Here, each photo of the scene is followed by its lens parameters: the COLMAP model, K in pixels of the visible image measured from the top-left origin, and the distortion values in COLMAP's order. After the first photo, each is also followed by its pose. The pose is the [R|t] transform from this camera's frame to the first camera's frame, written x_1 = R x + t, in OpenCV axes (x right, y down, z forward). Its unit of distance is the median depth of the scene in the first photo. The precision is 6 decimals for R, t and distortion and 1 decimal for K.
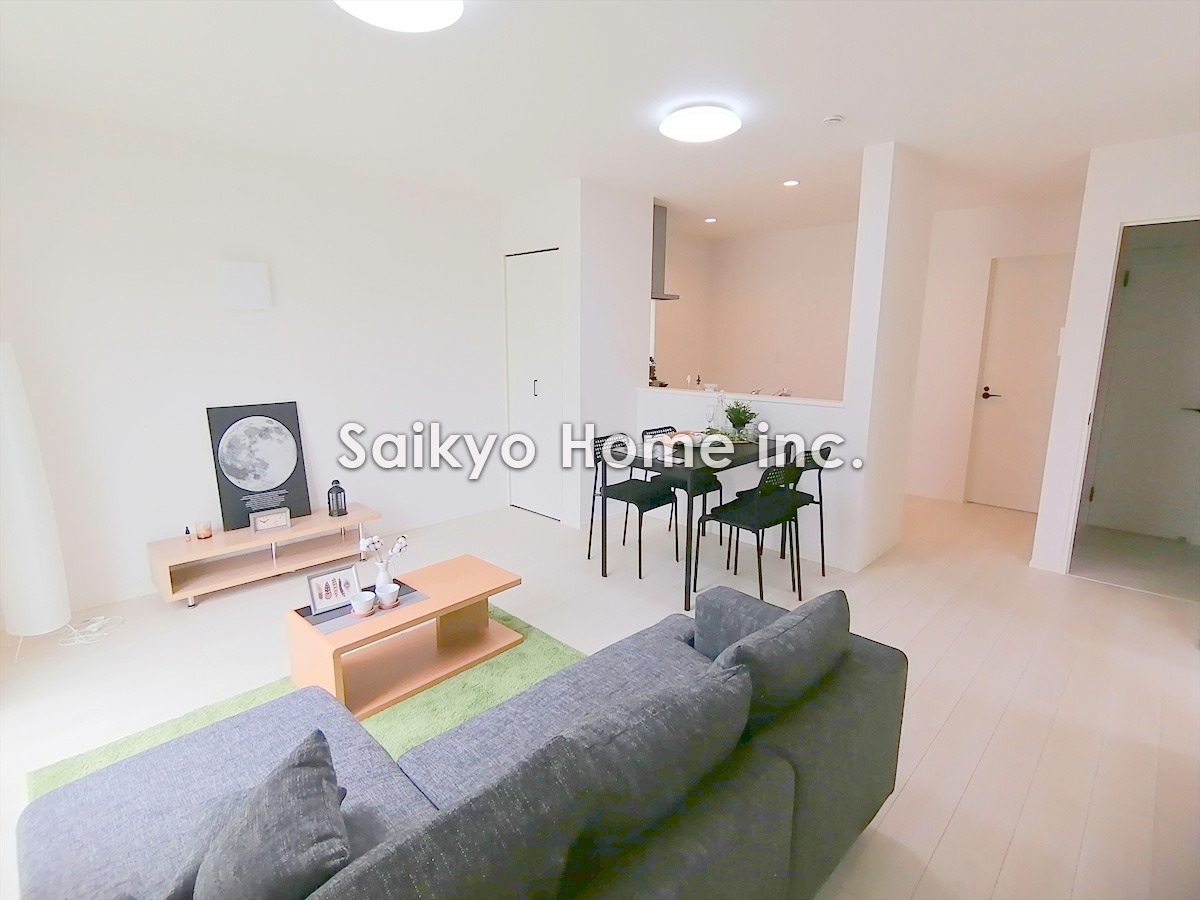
lens RADIAL K [[610.6, 0, 600.9], [0, 610.6, 450.3], [0, 0, 1]] dist [-0.001709, -0.000645]
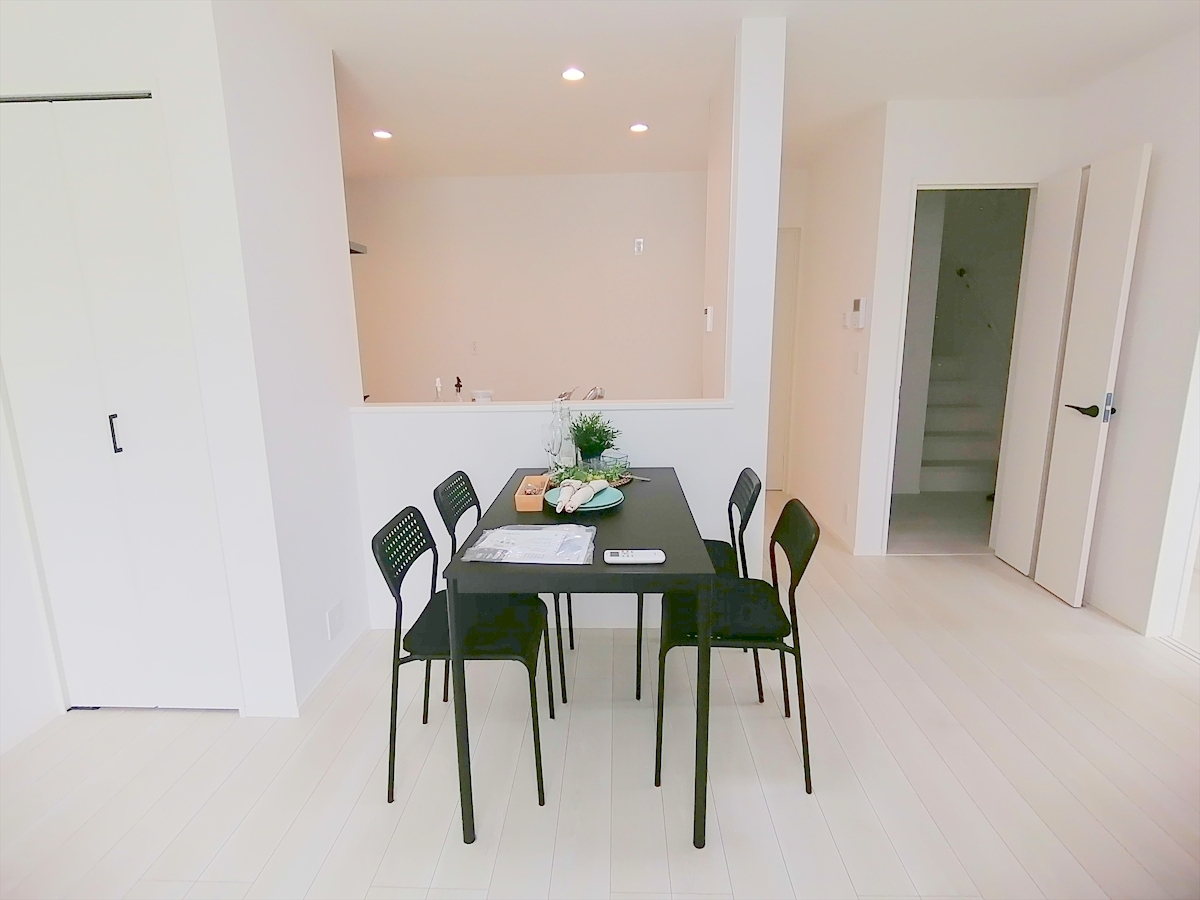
lens RADIAL K [[610.6, 0, 599.1], [0, 610.6, 449.3], [0, 0, 1]] dist [-0.001709, -0.000645]
pose [[0.721349, -0.150176, 0.676094, -0.171073], [0.143604, 0.987424, 0.066113, -0.079943], [-0.677520, 0.049399, 0.733843, 0.521436]]
